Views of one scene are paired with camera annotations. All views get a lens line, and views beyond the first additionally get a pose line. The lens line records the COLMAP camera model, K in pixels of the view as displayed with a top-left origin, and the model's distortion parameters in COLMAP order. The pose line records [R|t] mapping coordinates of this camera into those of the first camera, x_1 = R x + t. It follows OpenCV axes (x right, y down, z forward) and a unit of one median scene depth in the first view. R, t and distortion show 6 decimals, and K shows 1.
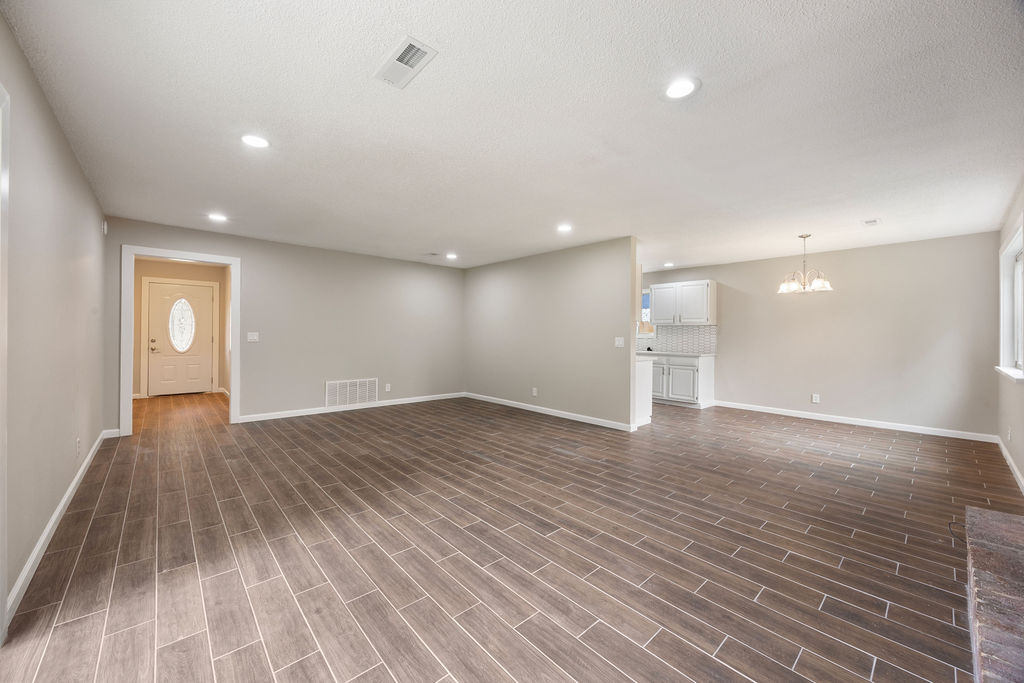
lens RADIAL K [[389.8, 0, 508.5], [0, 389.8, 337.9], [0, 0, 1]] dist [-0.003620, -0.000778]
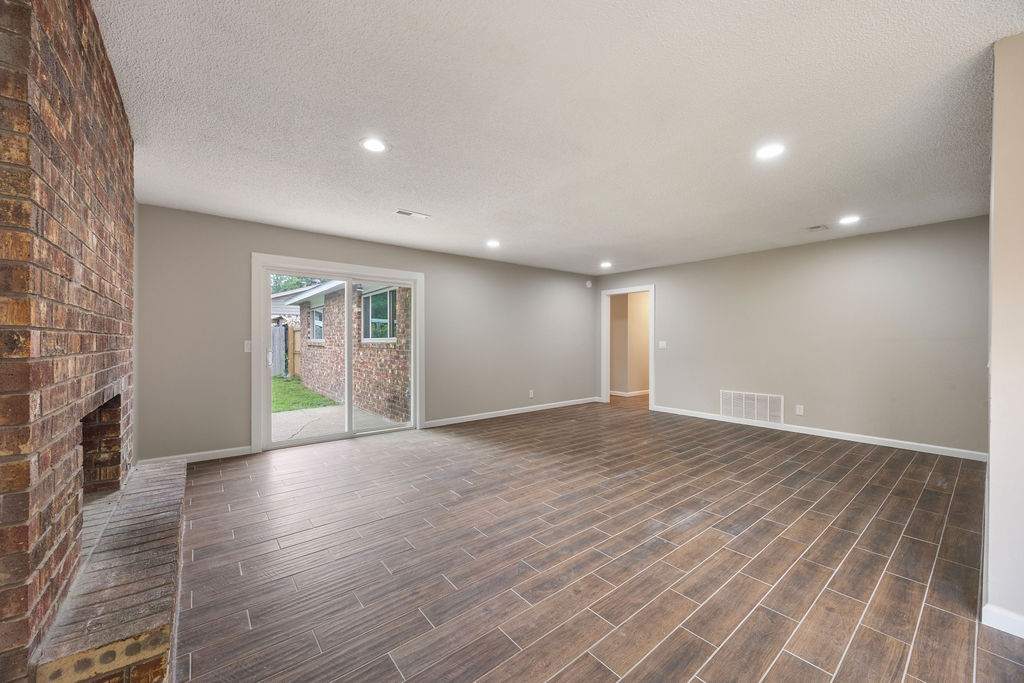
lens RADIAL K [[389.8, 0, 503.2], [0, 389.8, 342.4], [0, 0, 1]] dist [-0.003620, -0.000778]
pose [[-0.063928, -0.007526, -0.997926, 0.867053], [-0.009805, 0.999928, -0.006913, 0.004779], [0.997906, 0.009342, -0.063998, 0.768160]]
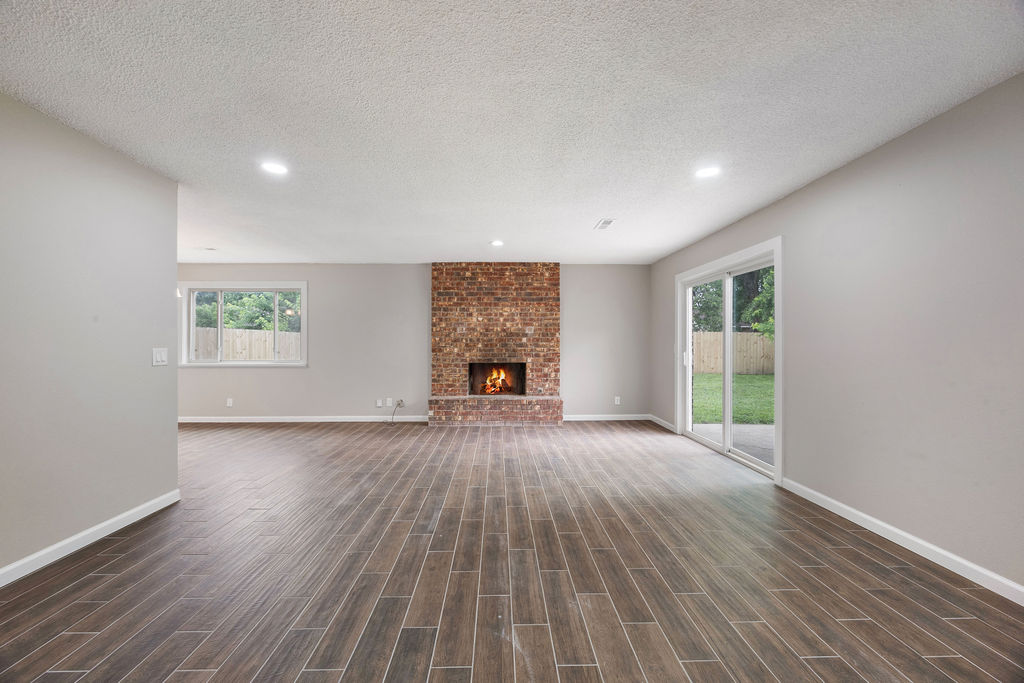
lens RADIAL K [[389.8, 0, 507.2], [0, 389.8, 342.5], [0, 0, 1]] dist [-0.003620, -0.000778]
pose [[-0.760015, -0.008022, 0.649856, -0.615126], [-0.002347, 0.999951, 0.009600, -0.019492], [-0.649902, 0.005771, -0.759996, 1.444205]]
